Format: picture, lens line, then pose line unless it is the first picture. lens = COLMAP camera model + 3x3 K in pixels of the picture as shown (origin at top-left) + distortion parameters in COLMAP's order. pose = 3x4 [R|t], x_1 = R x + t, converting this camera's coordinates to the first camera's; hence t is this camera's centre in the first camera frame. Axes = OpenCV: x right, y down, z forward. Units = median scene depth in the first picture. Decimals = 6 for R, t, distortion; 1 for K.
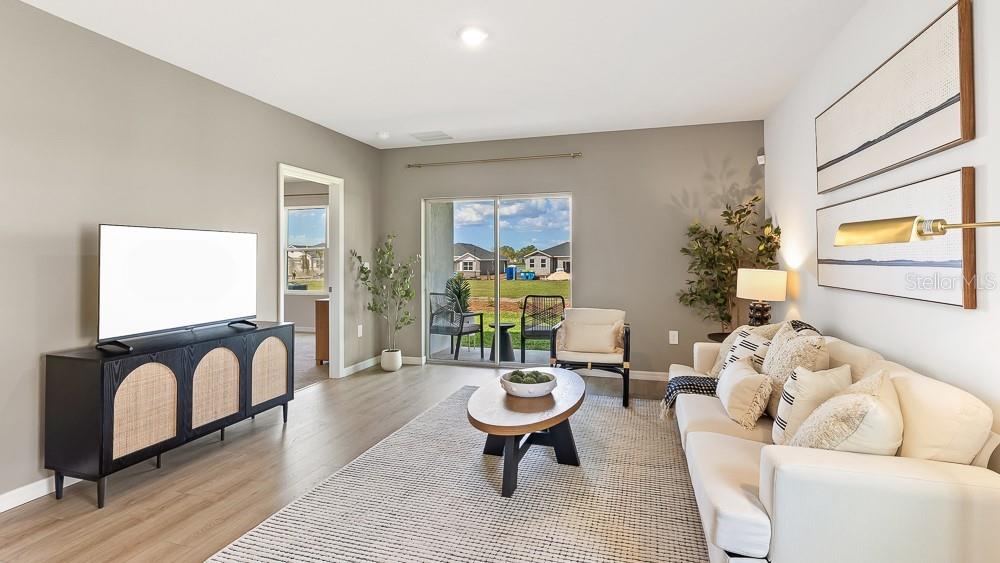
lens RADIAL K [[468.6, 0, 499.5], [0, 468.6, 277.5], [0, 0, 1]] dist [-0.019933, -0.000273]
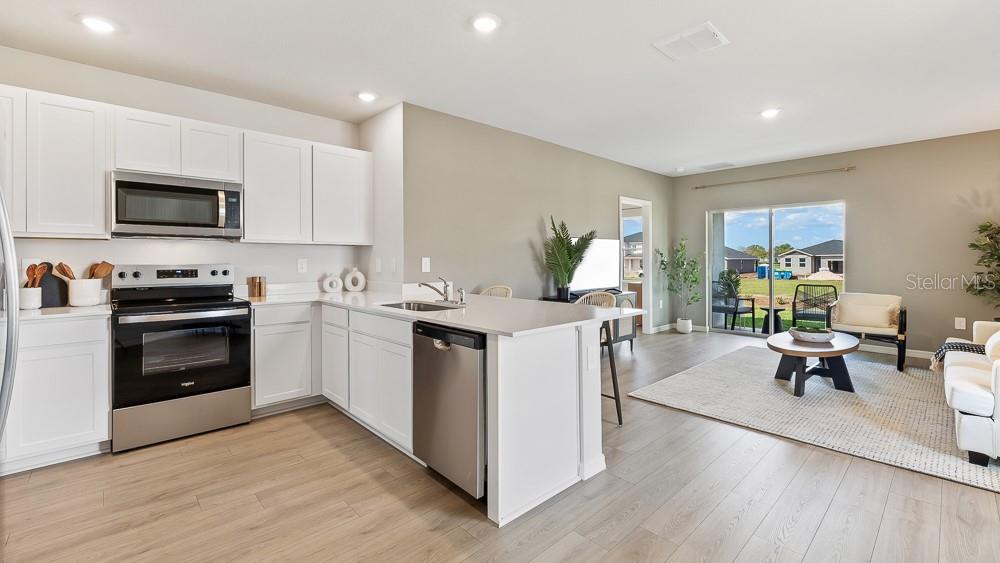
lens RADIAL K [[413.7, 0, 508.8], [0, 413.7, 265.9], [0, 0, 1]] dist [-0.007510, 0.000322]
pose [[0.866055, 0.008712, -0.499872, -0.068058], [-0.019380, 0.999682, -0.016153, 0.025085], [0.499572, 0.023677, 0.865949, -0.362537]]
